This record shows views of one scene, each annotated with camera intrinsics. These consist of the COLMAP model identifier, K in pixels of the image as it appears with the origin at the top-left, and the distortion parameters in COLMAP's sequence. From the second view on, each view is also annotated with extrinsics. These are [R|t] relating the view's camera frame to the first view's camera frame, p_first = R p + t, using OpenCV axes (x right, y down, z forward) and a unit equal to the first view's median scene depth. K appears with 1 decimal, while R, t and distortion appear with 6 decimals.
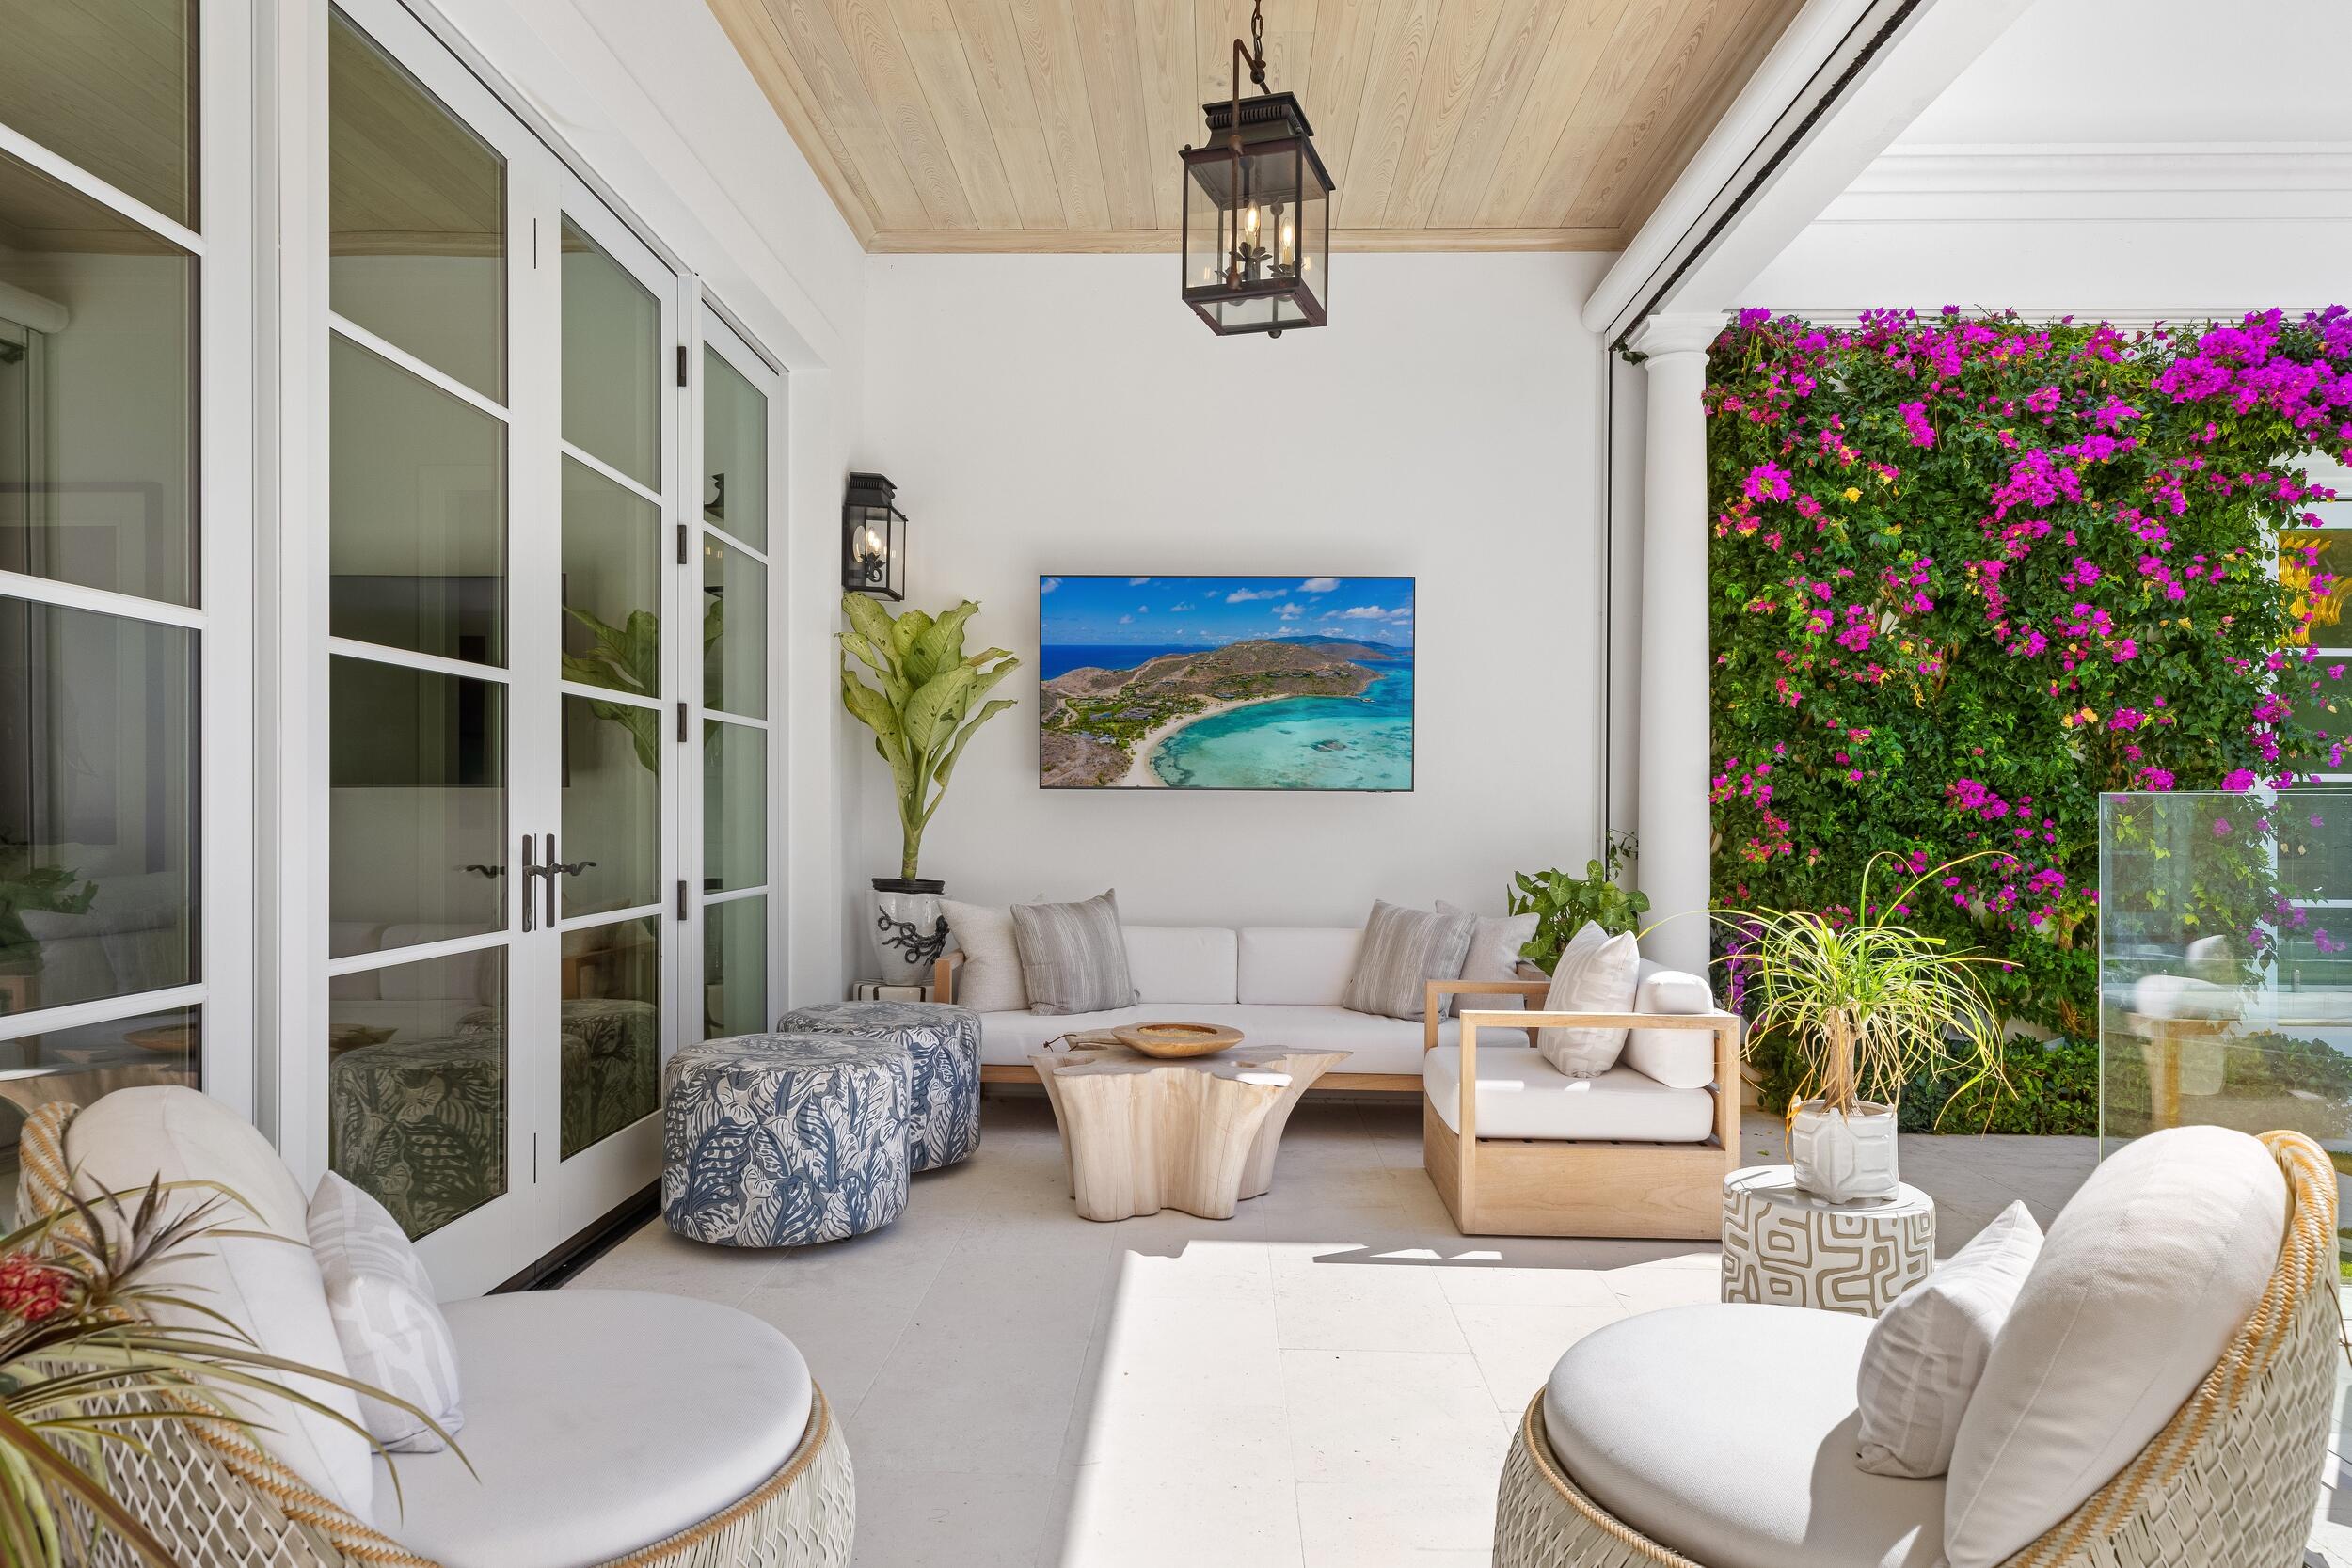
lens RADIAL K [[1448.2, 0, 1178.3], [0, 1448.2, 800.2], [0, 0, 1]] dist [0.017729, 0.000782]
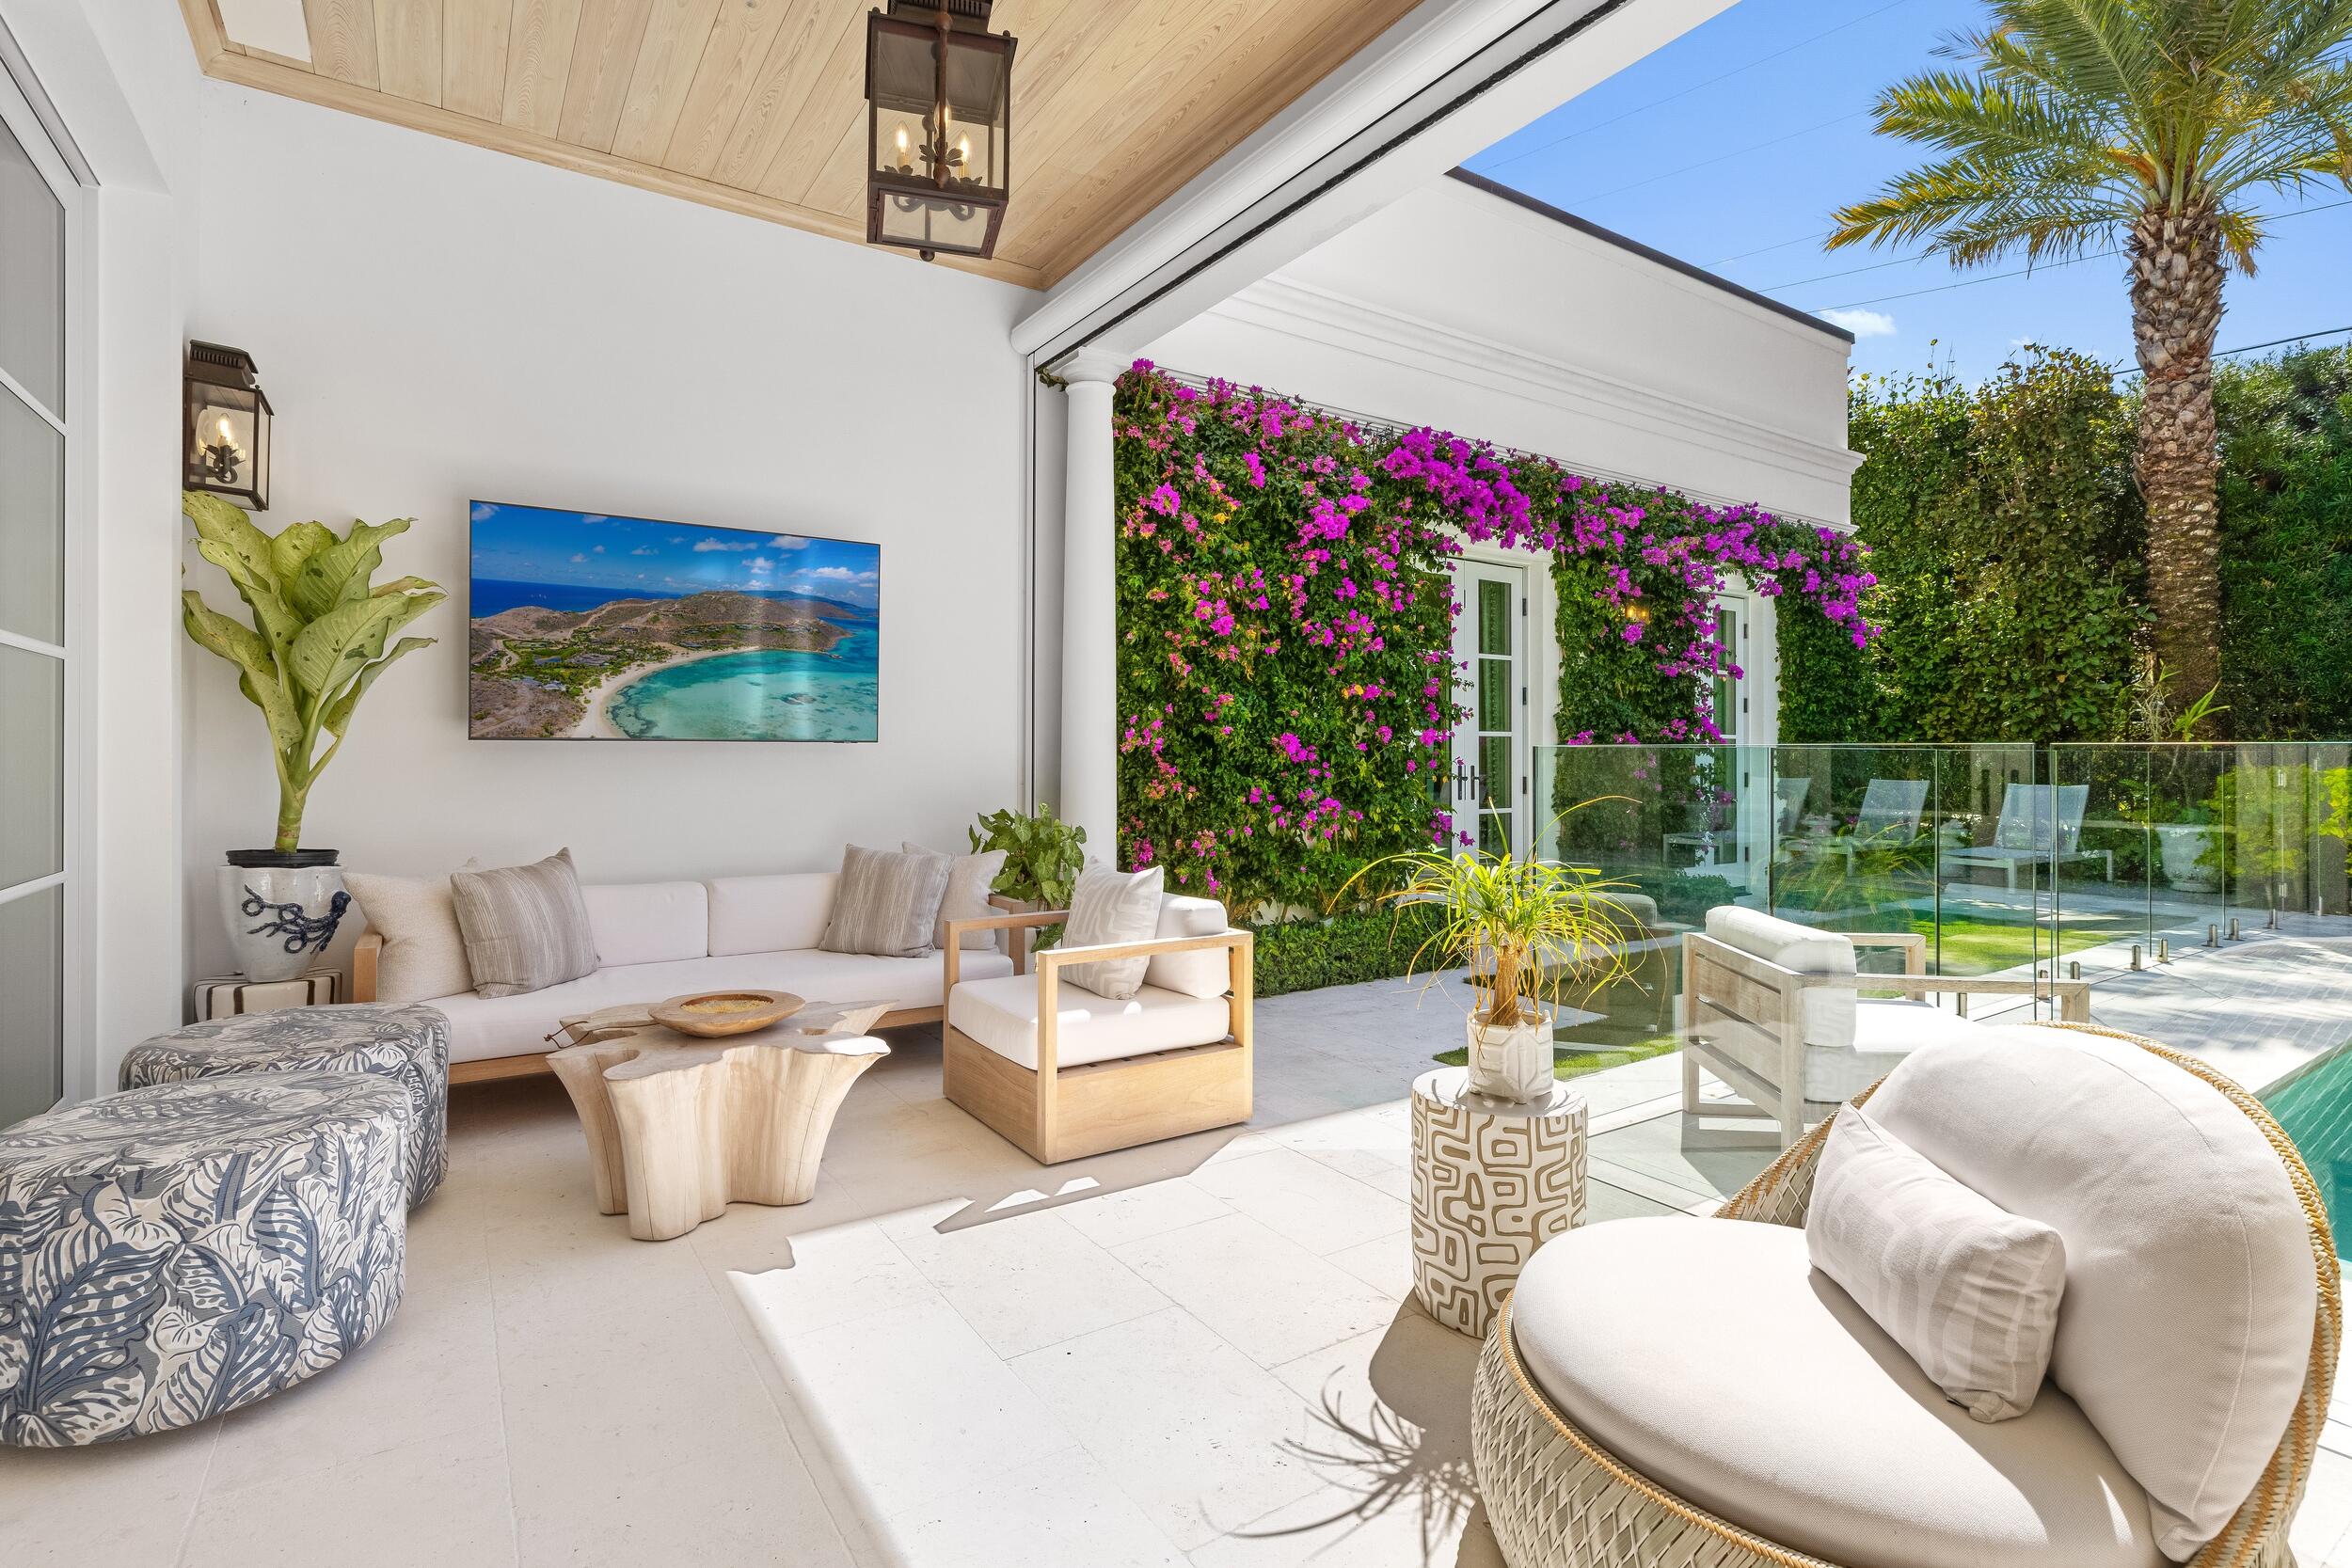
lens RADIAL K [[1106.9, 0, 1170.3], [0, 1106.9, 739.4], [0, 0, 1]] dist [0.004574, 0.001283]
pose [[0.825098, 0.001339, 0.564988, -0.136093], [0.001750, 0.999986, -0.004925, -0.004089], [-0.564987, 0.005052, 0.825084, 0.211787]]
